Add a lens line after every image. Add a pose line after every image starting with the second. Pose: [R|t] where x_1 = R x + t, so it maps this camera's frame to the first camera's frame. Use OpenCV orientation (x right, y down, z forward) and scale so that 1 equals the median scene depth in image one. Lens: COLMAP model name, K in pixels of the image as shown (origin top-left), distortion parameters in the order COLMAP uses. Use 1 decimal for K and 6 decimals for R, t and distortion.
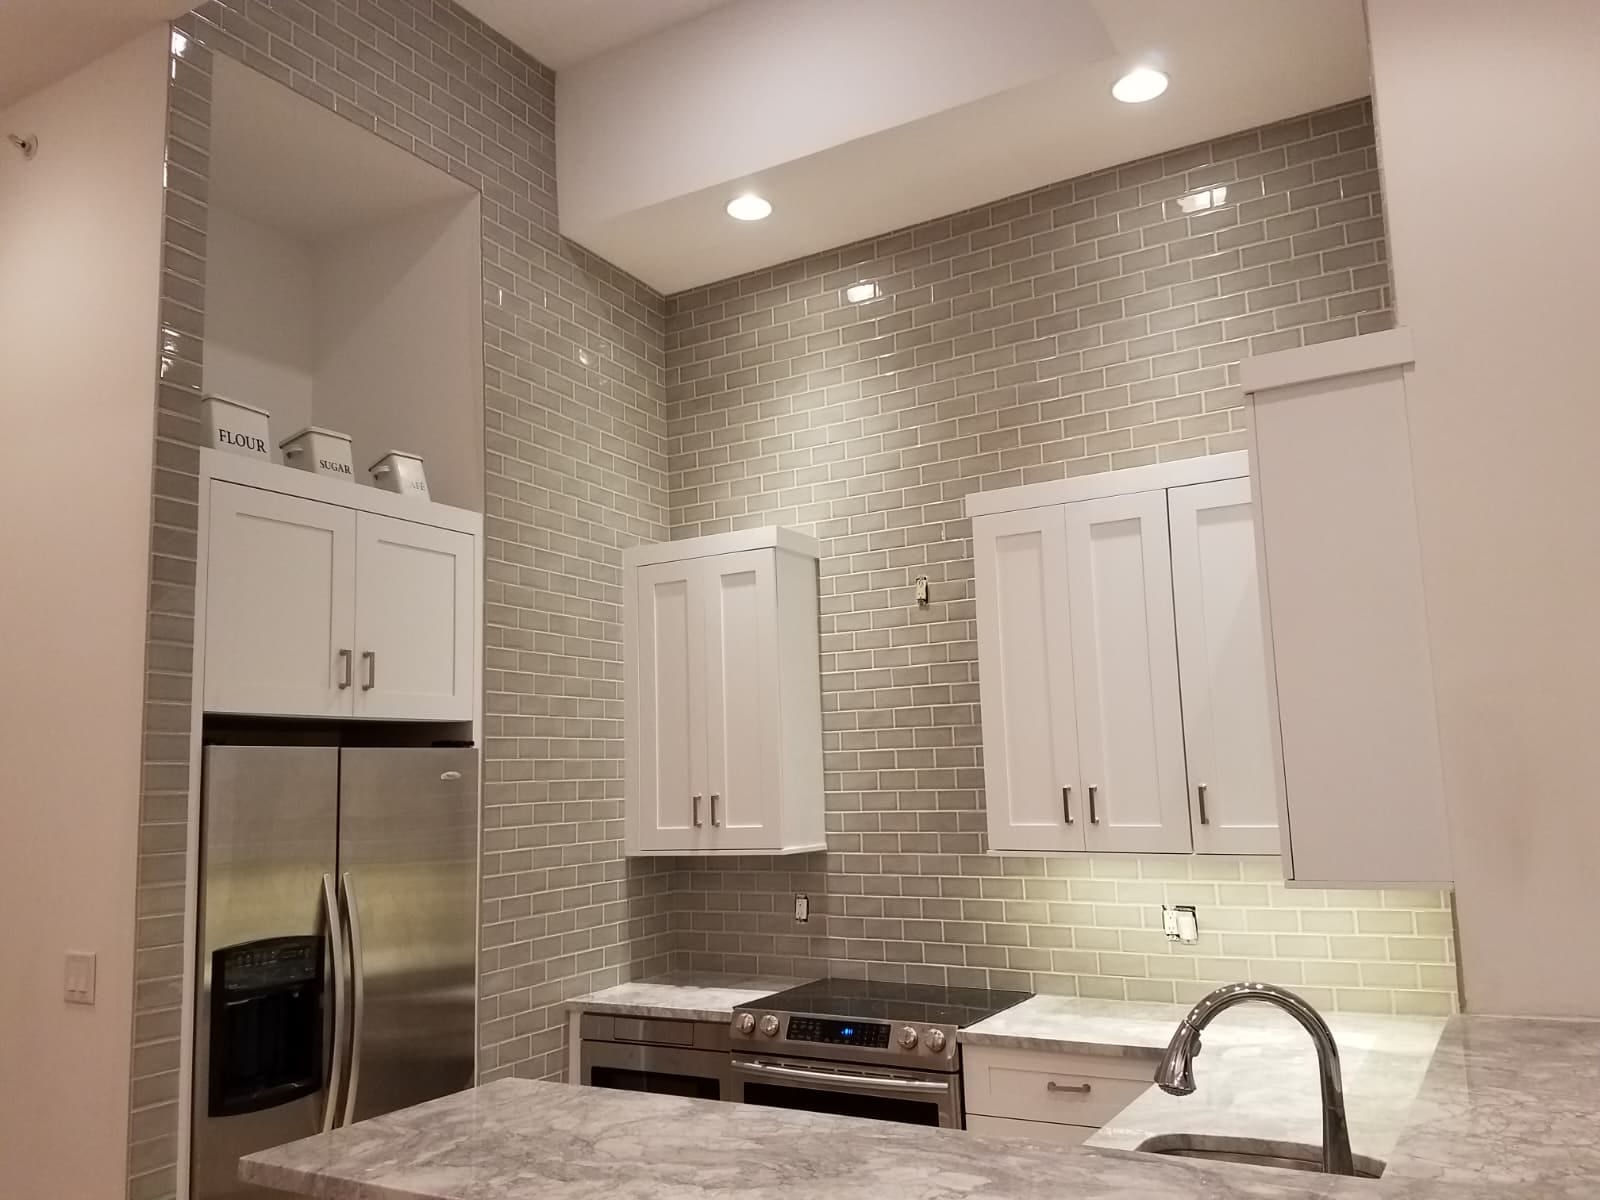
lens RADIAL K [[1266.9, 0, 800.0], [0, 1266.9, 600.0], [0, 0, 1]] dist [0.259331, -0.572621]
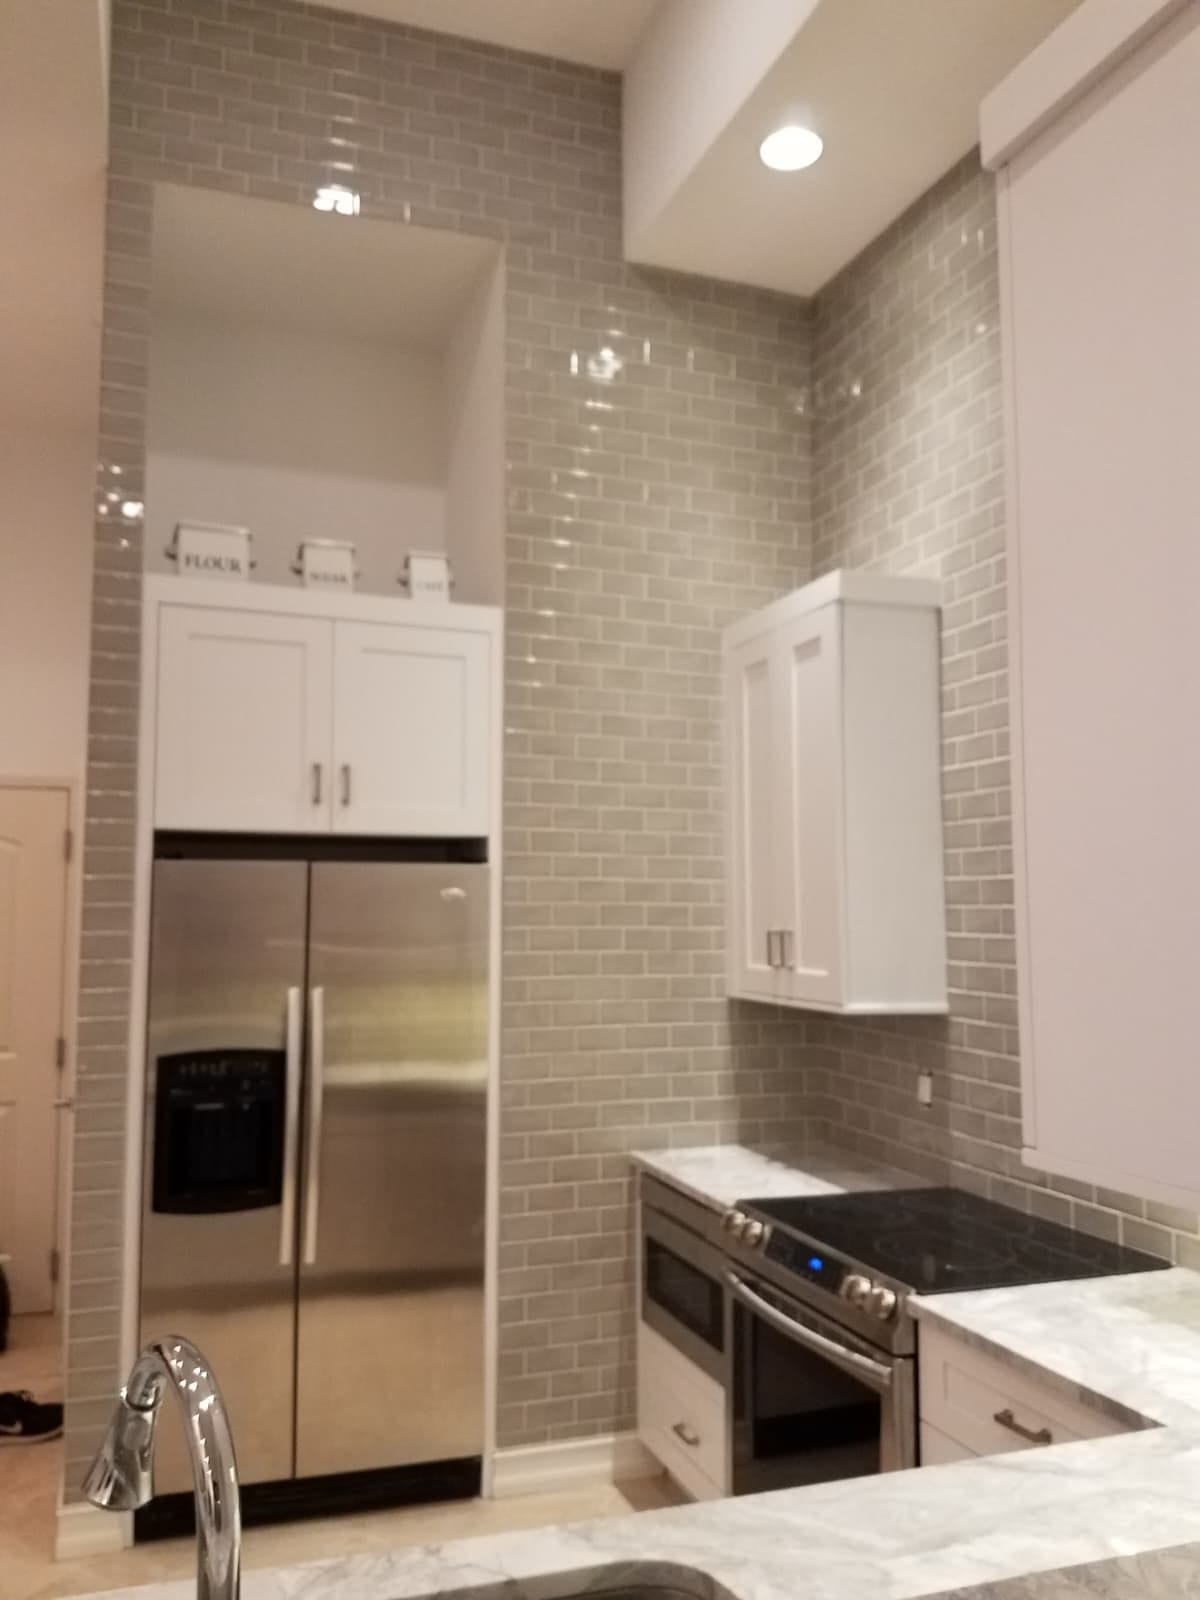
lens RADIAL K [[1266.9, 0, 546.6], [0, 1266.9, 800.0], [0, 0, 1]] dist [0.259331, -0.572621]
pose [[0.740383, -0.024544, -0.671737, 0.353542], [0.068805, 0.996851, 0.039414, 0.032346], [0.668654, -0.075400, 0.739741, 0.325850]]
